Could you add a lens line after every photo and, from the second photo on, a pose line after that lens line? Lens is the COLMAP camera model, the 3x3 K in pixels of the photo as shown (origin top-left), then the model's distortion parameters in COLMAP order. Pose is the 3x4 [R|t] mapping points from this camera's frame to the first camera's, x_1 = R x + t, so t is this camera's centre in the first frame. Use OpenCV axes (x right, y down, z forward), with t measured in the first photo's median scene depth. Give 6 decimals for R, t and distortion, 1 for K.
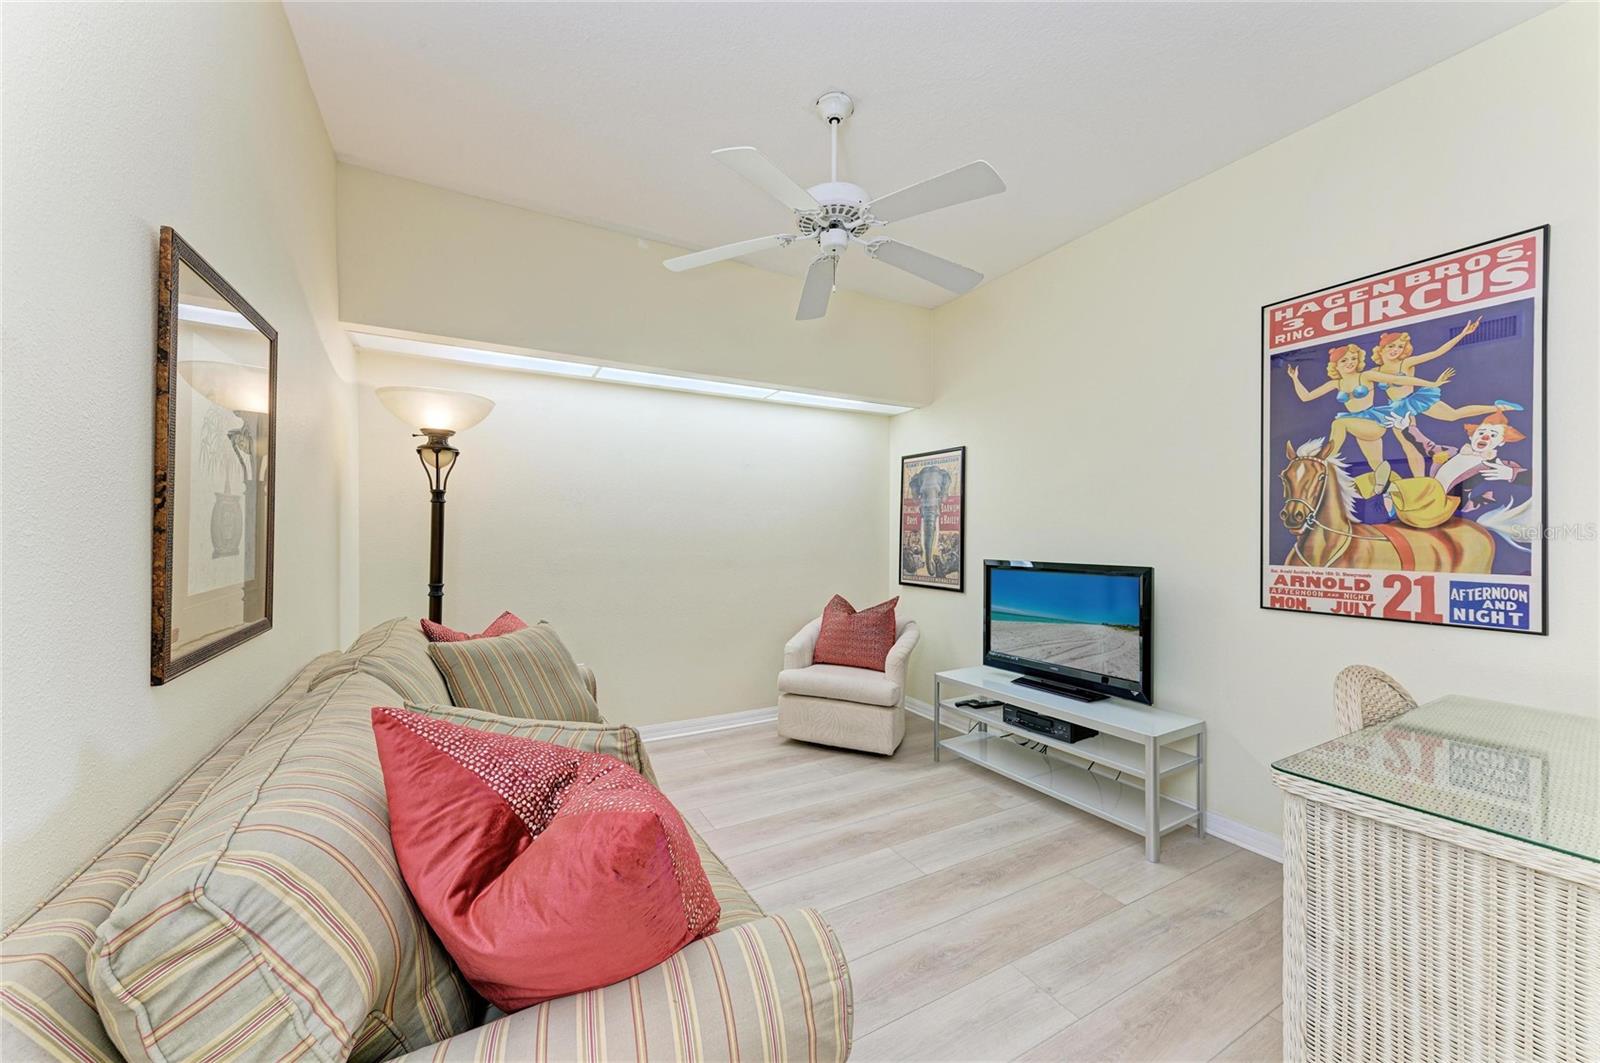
lens RADIAL K [[610.1, 0, 796.6], [0, 610.1, 534.5], [0, 0, 1]] dist [0.018720, -0.000395]
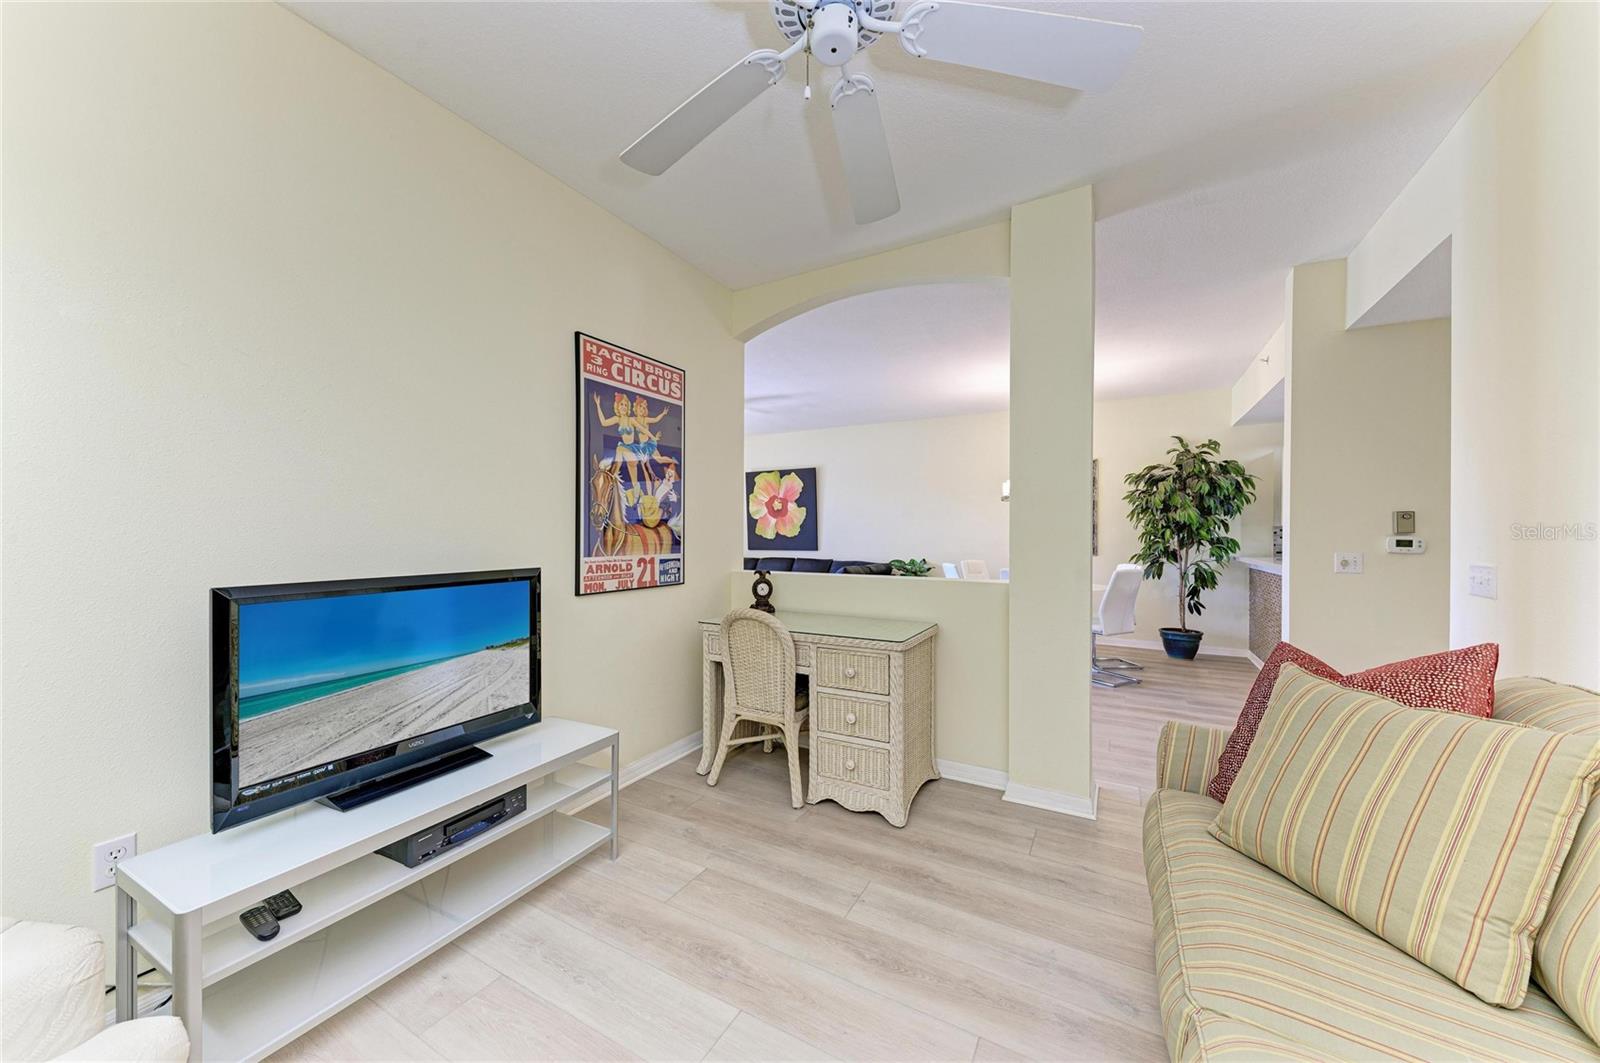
lens RADIAL K [[575.8, 0, 804.4], [0, 575.8, 533.9], [0, 0, 1]] dist [0.001723, -0.000011]
pose [[-0.537701, -0.003143, 0.843130, -0.414512], [-0.000431, 0.999994, 0.003453, 0.001037], [-0.843135, 0.001493, -0.537699, 1.371036]]
